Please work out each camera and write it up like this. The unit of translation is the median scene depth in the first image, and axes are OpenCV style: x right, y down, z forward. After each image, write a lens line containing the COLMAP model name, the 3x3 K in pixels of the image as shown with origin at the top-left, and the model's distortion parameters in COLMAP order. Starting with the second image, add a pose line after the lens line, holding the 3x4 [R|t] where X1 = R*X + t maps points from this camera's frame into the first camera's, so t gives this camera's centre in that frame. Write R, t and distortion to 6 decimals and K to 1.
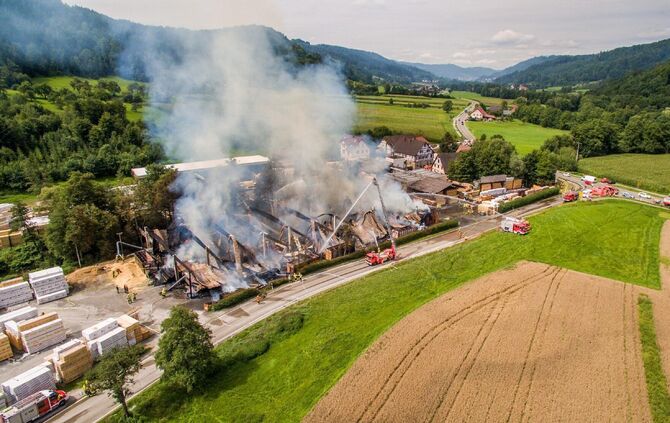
lens RADIAL K [[442.7, 0, 378.9], [0, 442.7, 206.4], [0, 0, 1]] dist [-0.114136, 0.081651]
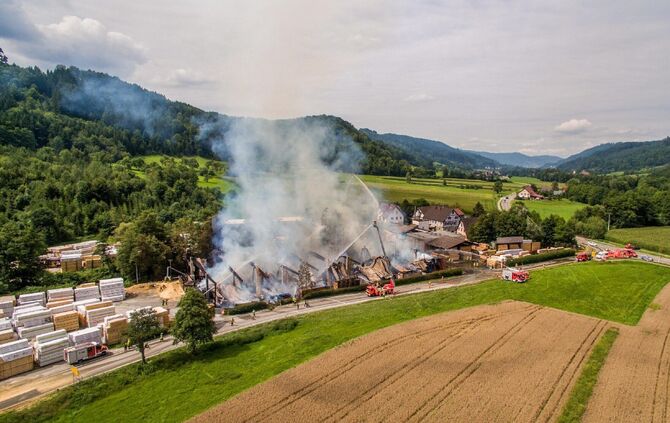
lens RADIAL K [[442.7, 0, 378.7], [0, 442.7, 205.6], [0, 0, 1]] dist [-0.114136, 0.081651]
pose [[0.988499, 0.013330, -0.150641, 0.167474], [-0.042553, 0.980378, -0.192481, 0.117279], [0.145120, 0.196677, 0.969669, -0.147317]]
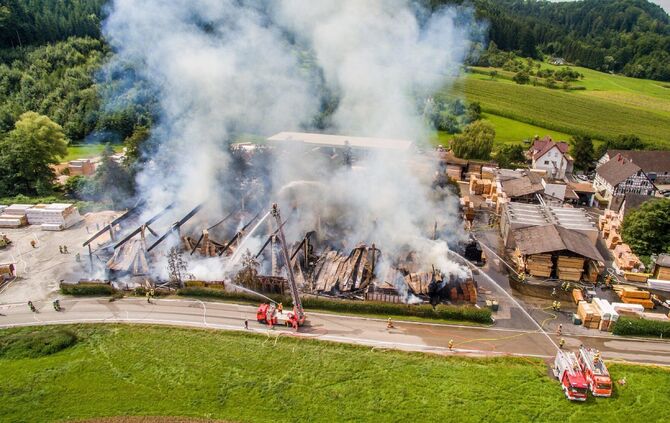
lens RADIAL K [[442.7, 0, 377.4], [0, 442.7, 205.6], [0, 0, 1]] dist [-0.114136, 0.081651]
pose [[0.692851, 0.268517, -0.669220, 0.510619], [-0.235109, 0.961485, 0.142374, -0.181082], [0.681675, 0.058696, 0.729297, 0.586528]]
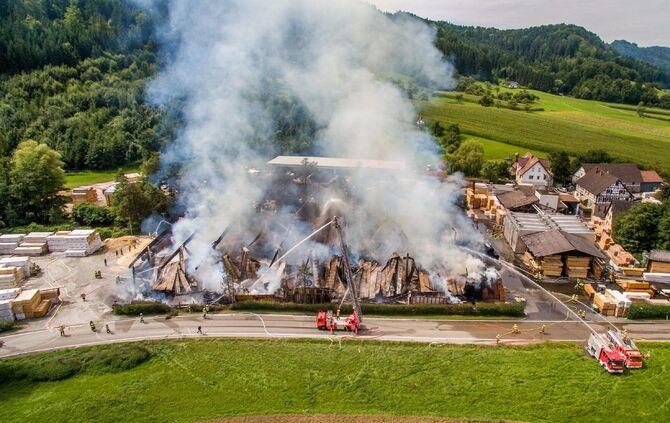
lens RADIAL K [[442.7, 0, 377.3], [0, 442.7, 205.7], [0, 0, 1]] dist [-0.114136, 0.081651]
pose [[0.766062, 0.205129, -0.609156, 0.453153], [-0.207735, 0.975862, 0.067372, -0.135951], [0.608272, 0.074932, 0.790184, 0.438745]]
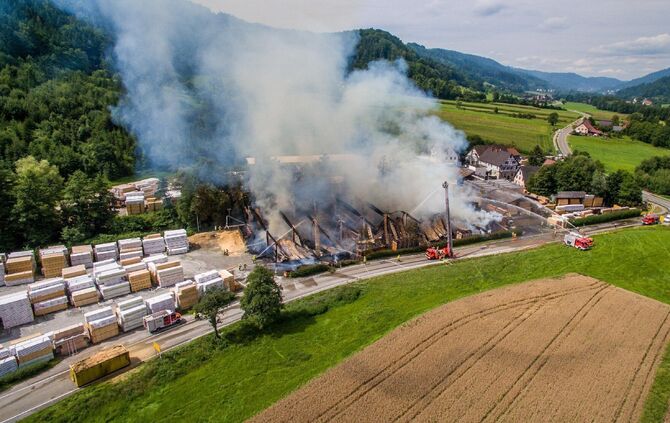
lens RADIAL K [[442.7, 0, 378.1], [0, 442.7, 207.4], [0, 0, 1]] dist [-0.114136, 0.081651]
pose [[0.968168, 0.097768, -0.230417, 0.098256], [-0.098889, 0.995076, 0.006708, 0.006255], [0.229938, 0.016291, 0.973069, -0.126405]]
